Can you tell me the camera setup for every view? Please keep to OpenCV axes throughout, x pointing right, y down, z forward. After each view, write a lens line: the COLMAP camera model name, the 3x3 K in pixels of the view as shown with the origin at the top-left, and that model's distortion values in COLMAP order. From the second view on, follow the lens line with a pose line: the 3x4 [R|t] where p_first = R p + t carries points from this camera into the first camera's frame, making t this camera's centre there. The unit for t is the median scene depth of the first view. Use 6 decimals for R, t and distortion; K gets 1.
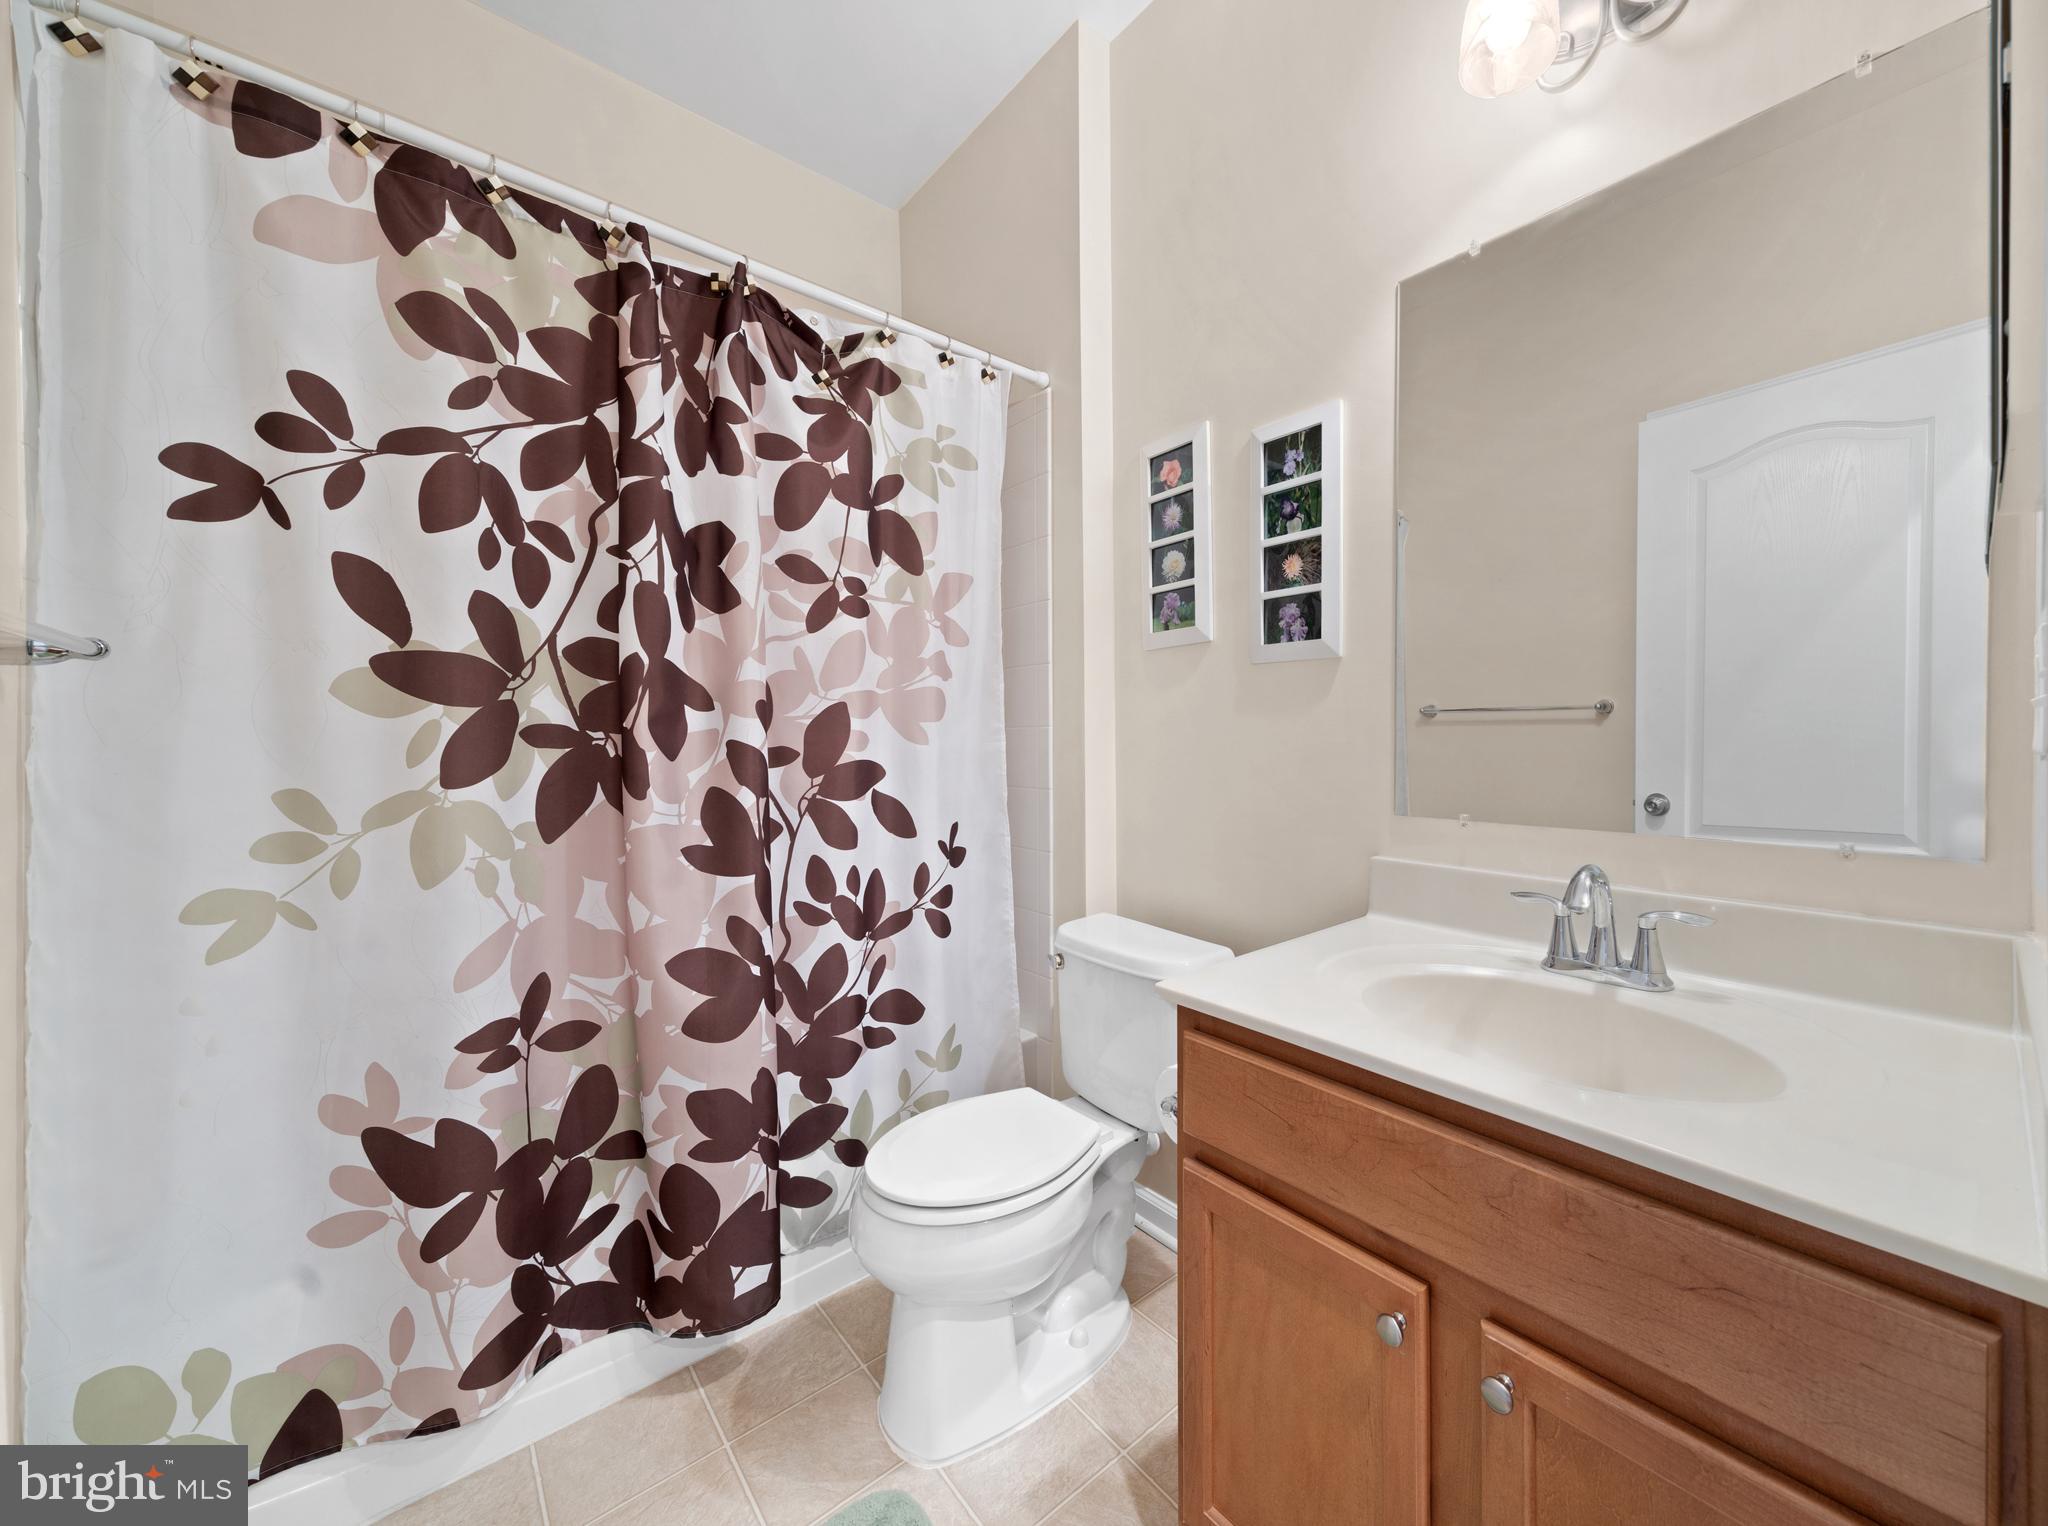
lens RADIAL K [[710.5, 0, 1034.4], [0, 710.5, 750.0], [0, 0, 1]] dist [0.012077, -0.000039]
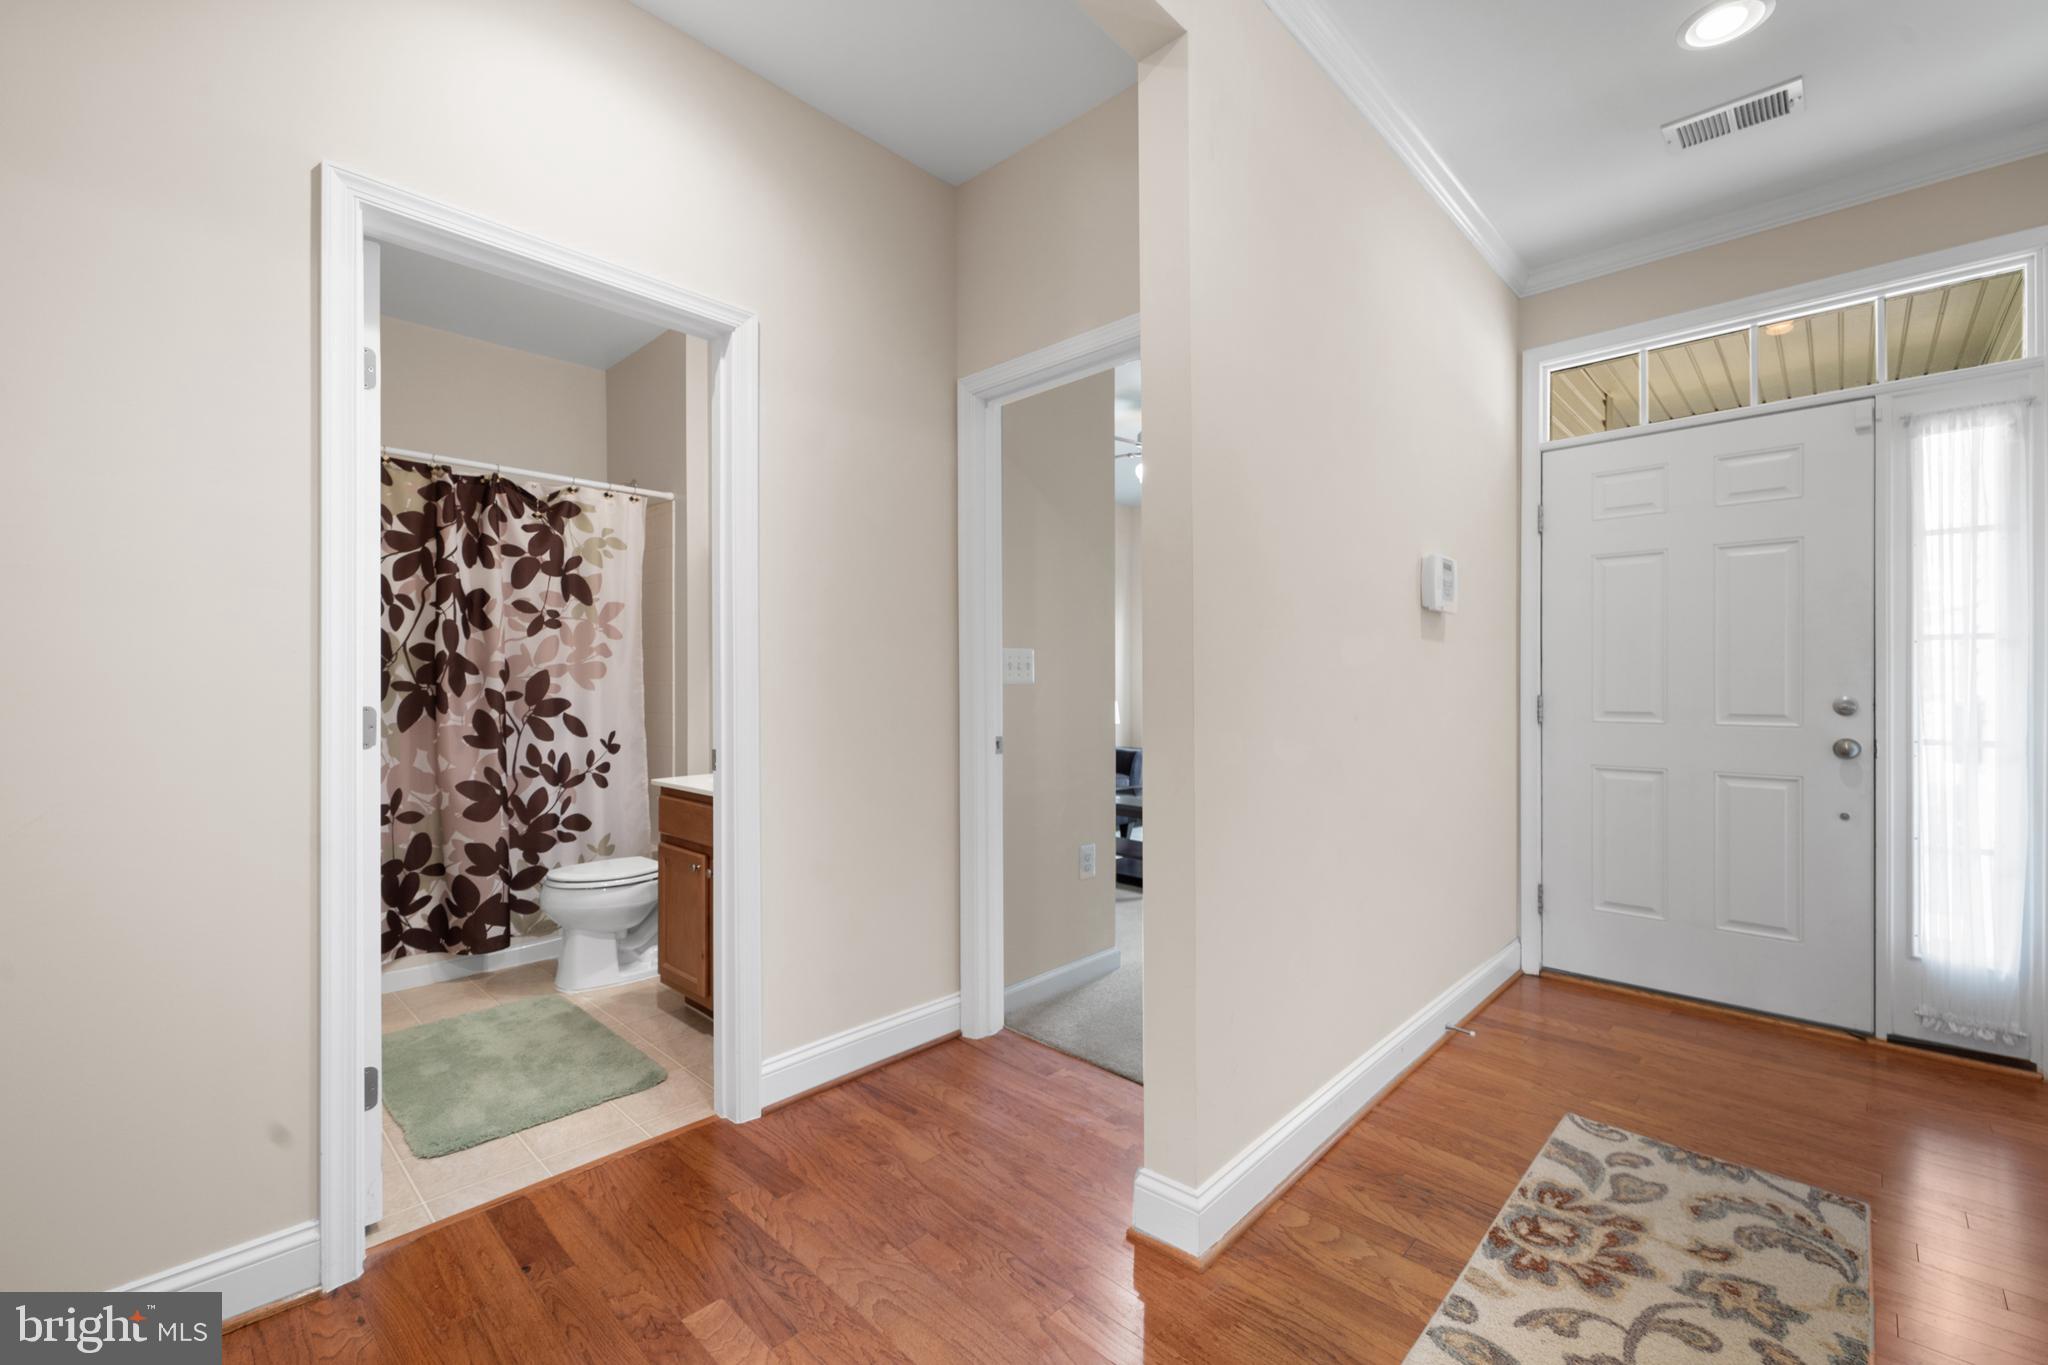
lens RADIAL K [[873.1, 0, 1015.0], [0, 873.1, 687.7], [0, 0, 1]] dist [0.009261, -0.002368]
pose [[0.993881, 0.005082, 0.110335, 0.901856], [-0.003955, 0.999938, -0.010435, 0.006624], [-0.110381, 0.009935, 0.993840, -1.881713]]
